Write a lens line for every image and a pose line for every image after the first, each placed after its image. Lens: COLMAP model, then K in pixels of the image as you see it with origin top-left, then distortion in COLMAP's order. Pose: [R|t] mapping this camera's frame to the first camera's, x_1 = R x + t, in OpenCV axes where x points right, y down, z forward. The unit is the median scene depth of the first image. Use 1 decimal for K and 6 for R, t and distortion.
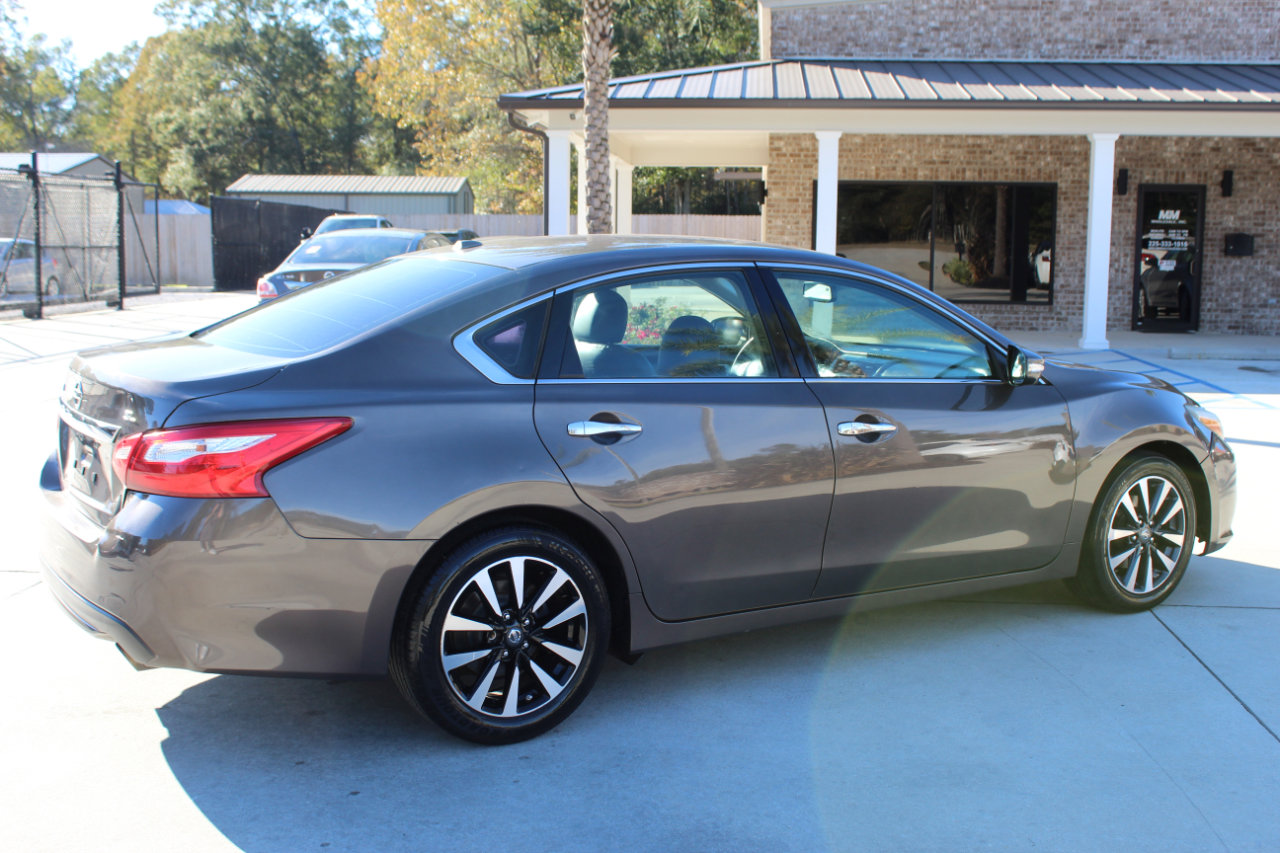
lens RADIAL K [[1416.9, 0, 642.8], [0, 1416.9, 420.7], [0, 0, 1]] dist [-0.071129, 0.000000]
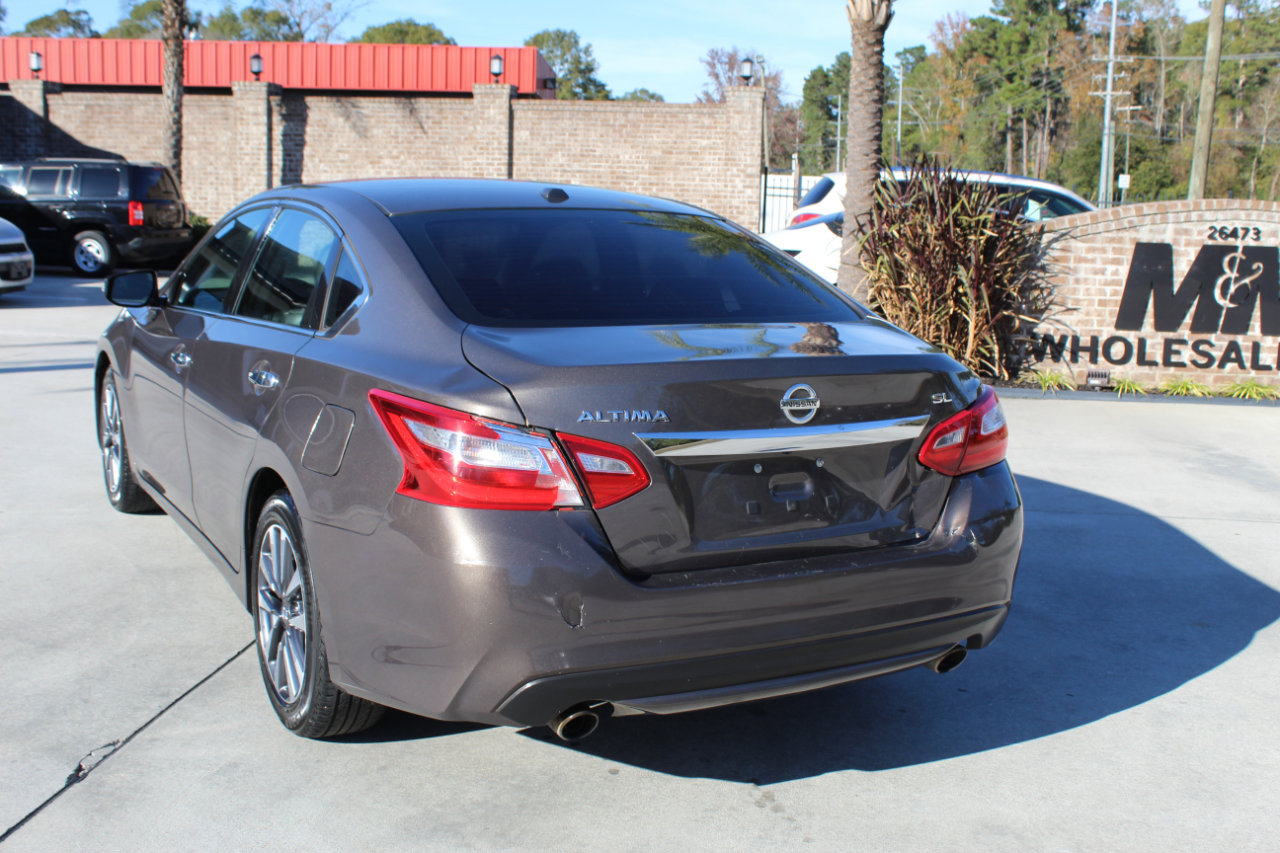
lens RADIAL K [[1416.9, 0, 651.3], [0, 1416.9, 414.8], [0, 0, 1]] dist [-0.071129, 0.000000]
pose [[0.037265, -0.167409, 0.985183, -0.240191], [0.102208, 0.981336, 0.162889, -0.030165], [-0.994065, 0.094624, 0.053680, 0.216578]]
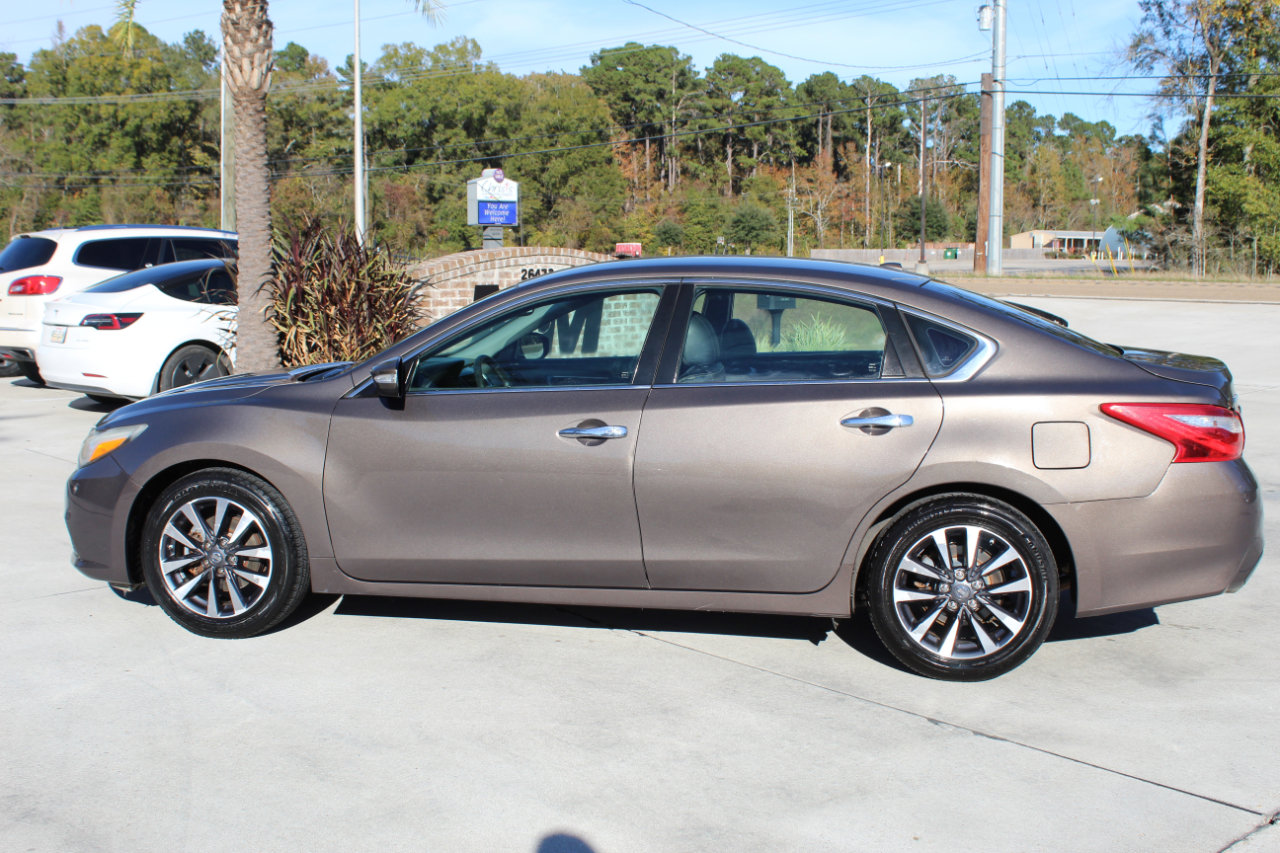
lens RADIAL K [[1416.9, 0, 647.5], [0, 1416.9, 422.1], [0, 0, 1]] dist [-0.071129, 0.000000]
pose [[-0.745292, -0.093244, 0.660186, -0.181621], [0.075690, 0.971939, 0.222723, -0.065879], [-0.662428, 0.215964, -0.717320, 0.479647]]
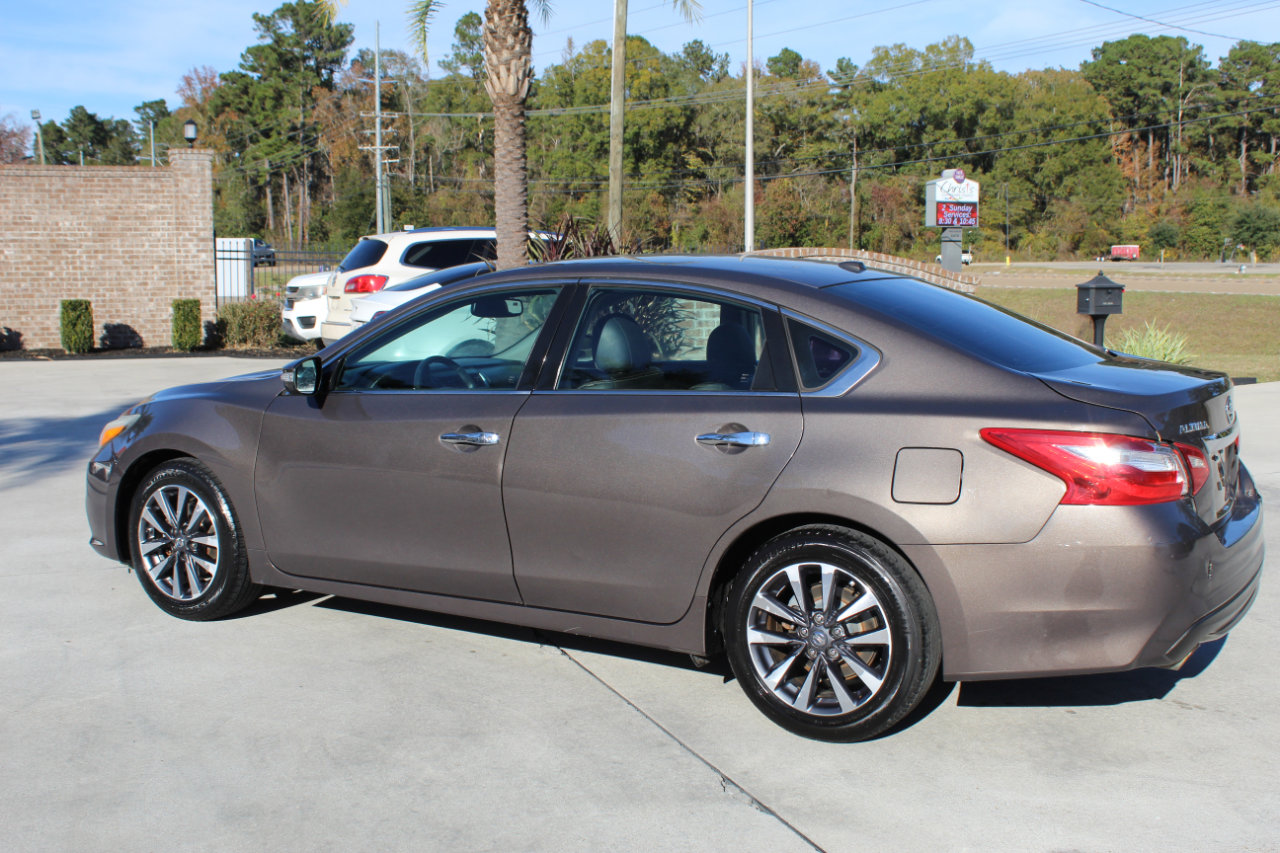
lens RADIAL K [[1416.9, 0, 648.6], [0, 1416.9, 422.7], [0, 0, 1]] dist [-0.071129, 0.000000]
pose [[-0.471016, -0.115760, 0.874496, -0.233929], [0.110786, 0.975740, 0.188832, -0.053790], [-0.875140, 0.185825, -0.446764, 0.387320]]
